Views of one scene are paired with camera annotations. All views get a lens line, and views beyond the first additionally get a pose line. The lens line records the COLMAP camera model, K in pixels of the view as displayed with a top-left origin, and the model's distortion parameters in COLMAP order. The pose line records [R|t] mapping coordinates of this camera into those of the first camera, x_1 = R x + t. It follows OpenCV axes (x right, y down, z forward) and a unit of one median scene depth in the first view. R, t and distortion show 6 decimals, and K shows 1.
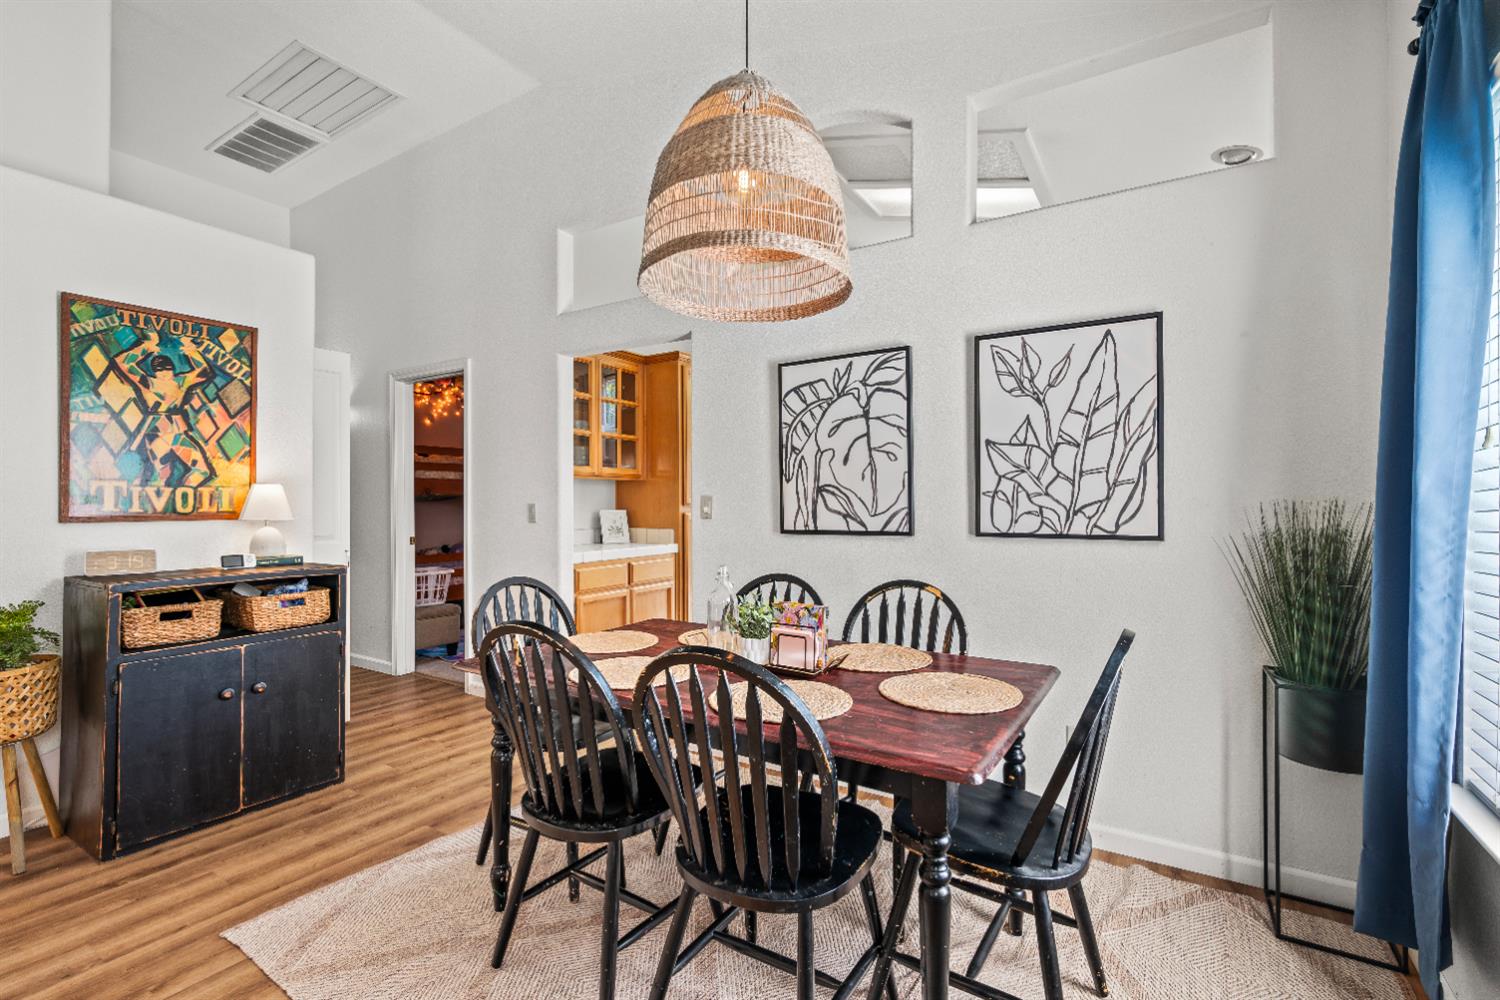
lens RADIAL K [[666.3, 0, 751.2], [0, 666.3, 498.3], [0, 0, 1]] dist [-0.002662, 0.000055]
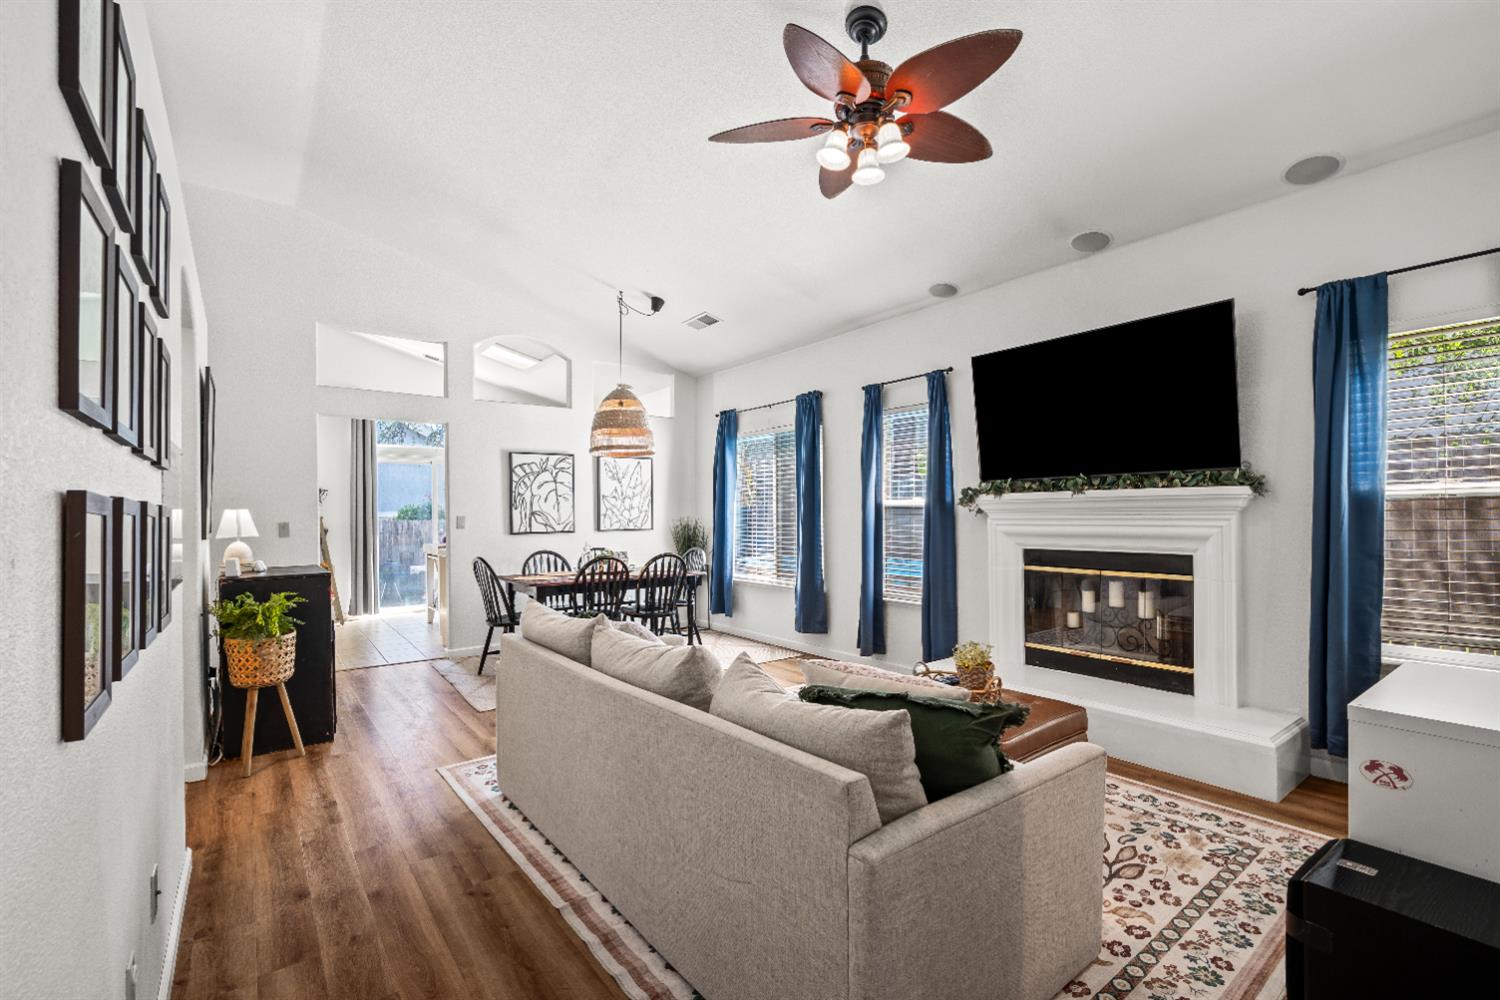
lens RADIAL K [[666.3, 0, 752.8], [0, 666.3, 514.3], [0, 0, 1]] dist [-0.002662, 0.000055]
pose [[0.350045, 0.000280, 0.936733, -1.709257], [0.004580, 0.999987, -0.002010, -0.001946], [-0.936722, 0.004994, 0.350040, -0.438902]]
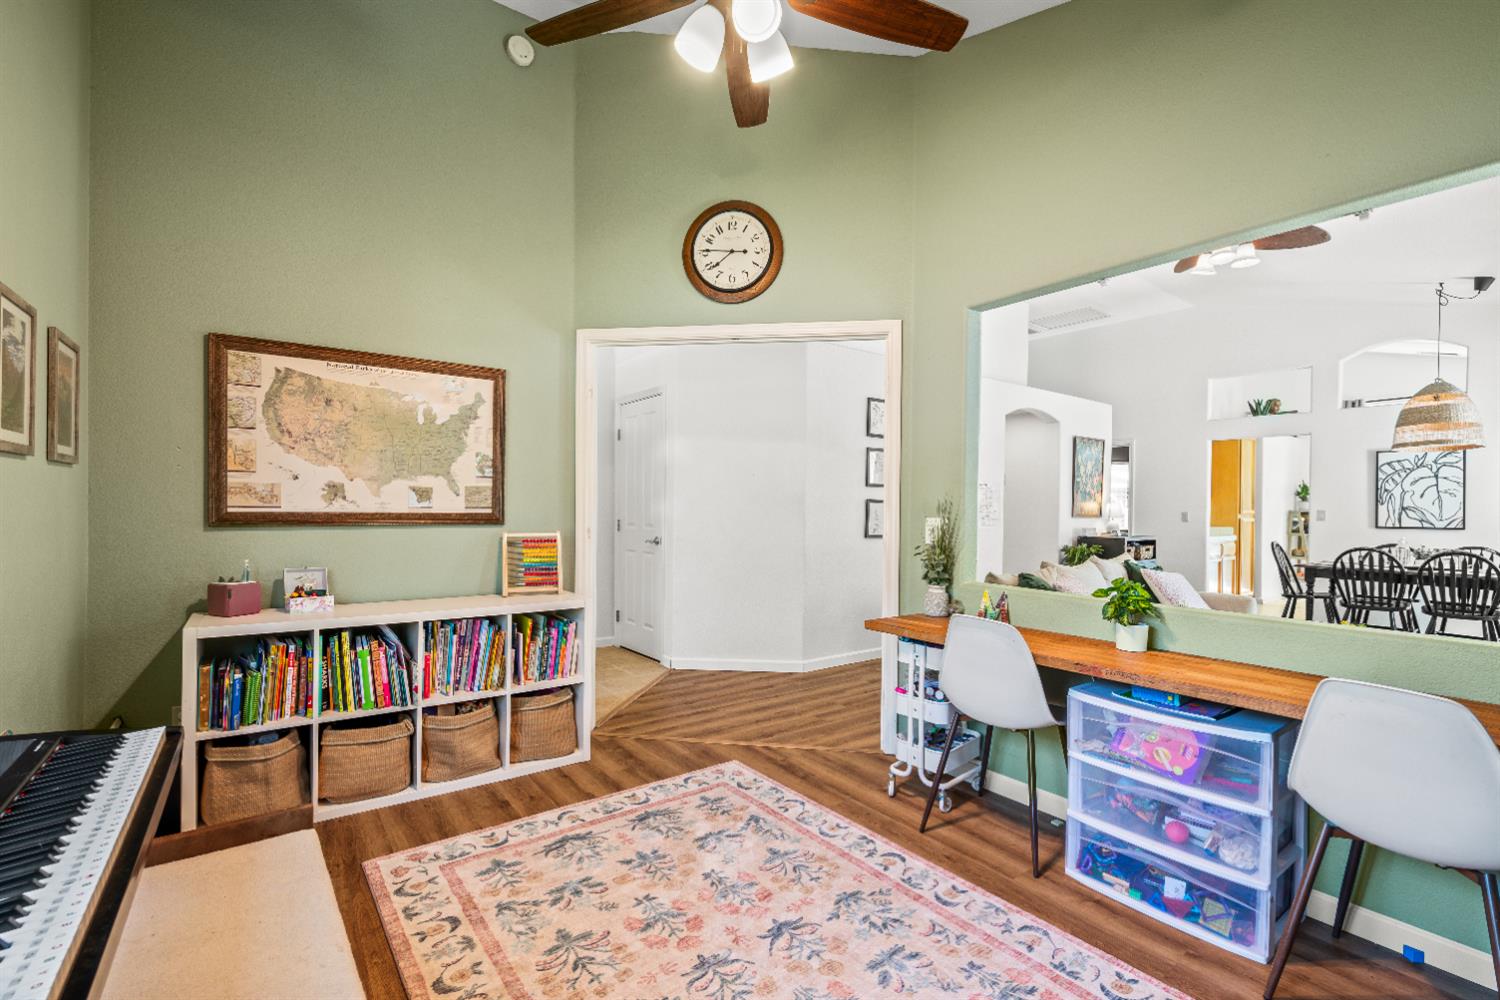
lens RADIAL K [[666.3, 0, 748.6], [0, 666.3, 506.7], [0, 0, 1]] dist [-0.002662, 0.000055]
pose [[0.929268, 0.011668, -0.369223, -1.133033], [-0.009073, 0.999920, 0.008764, -0.020329], [0.369296, -0.004794, 0.929300, -1.908368]]
